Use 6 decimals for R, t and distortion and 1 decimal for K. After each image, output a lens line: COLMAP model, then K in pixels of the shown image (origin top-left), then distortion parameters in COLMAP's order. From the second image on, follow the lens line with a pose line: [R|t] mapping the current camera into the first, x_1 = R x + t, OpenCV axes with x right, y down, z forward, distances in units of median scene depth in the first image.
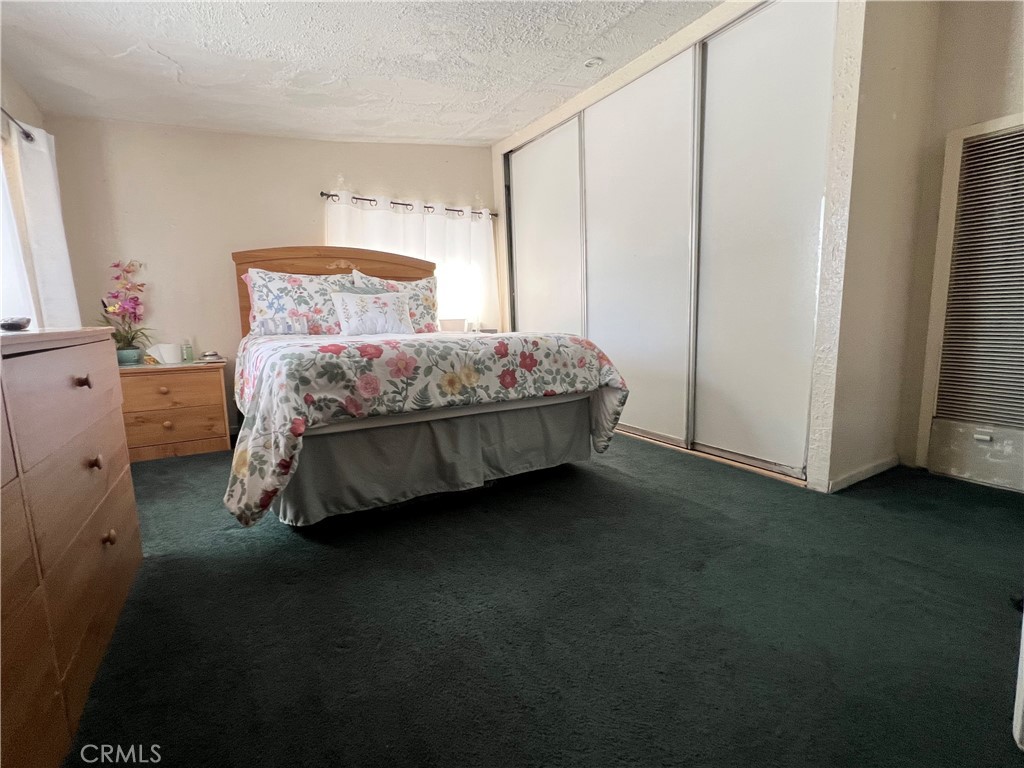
lens RADIAL K [[459.5, 0, 510.5], [0, 459.5, 382.5], [0, 0, 1]] dist [-0.004761, 0.000597]
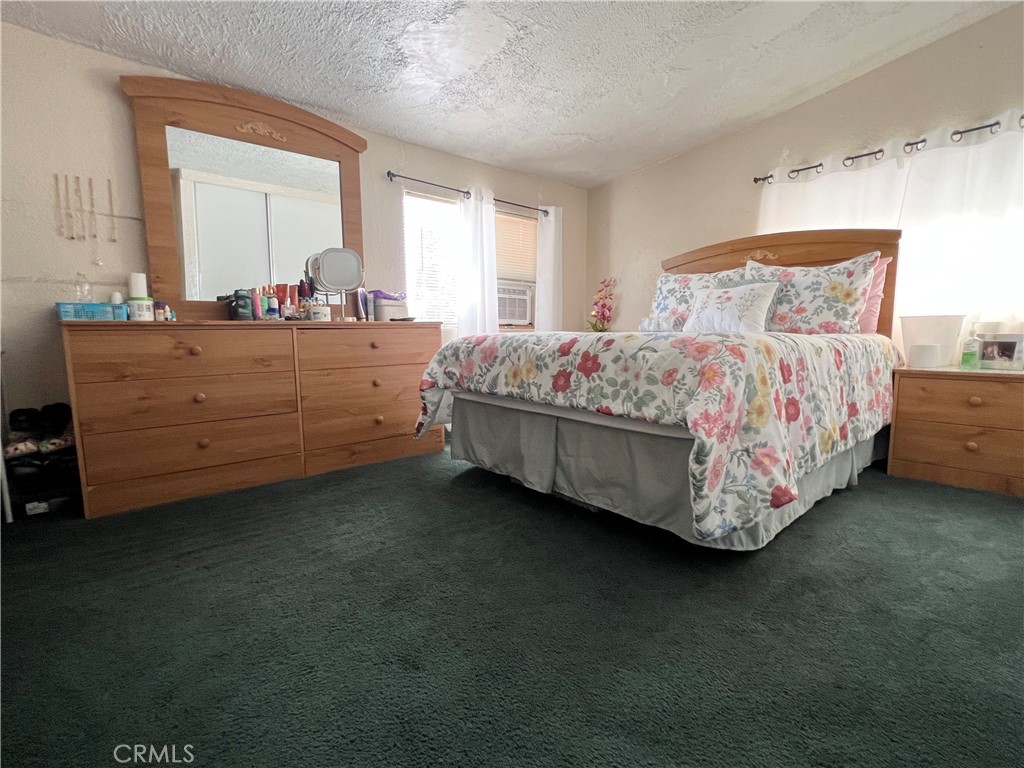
lens RADIAL K [[459.5, 0, 509.0], [0, 459.5, 384.7], [0, 0, 1]] dist [-0.004761, 0.000597]
pose [[0.165085, 0.125564, -0.978254, 0.788198], [-0.133898, 0.985533, 0.103902, -0.074391], [0.977148, 0.113834, 0.179510, 0.726479]]
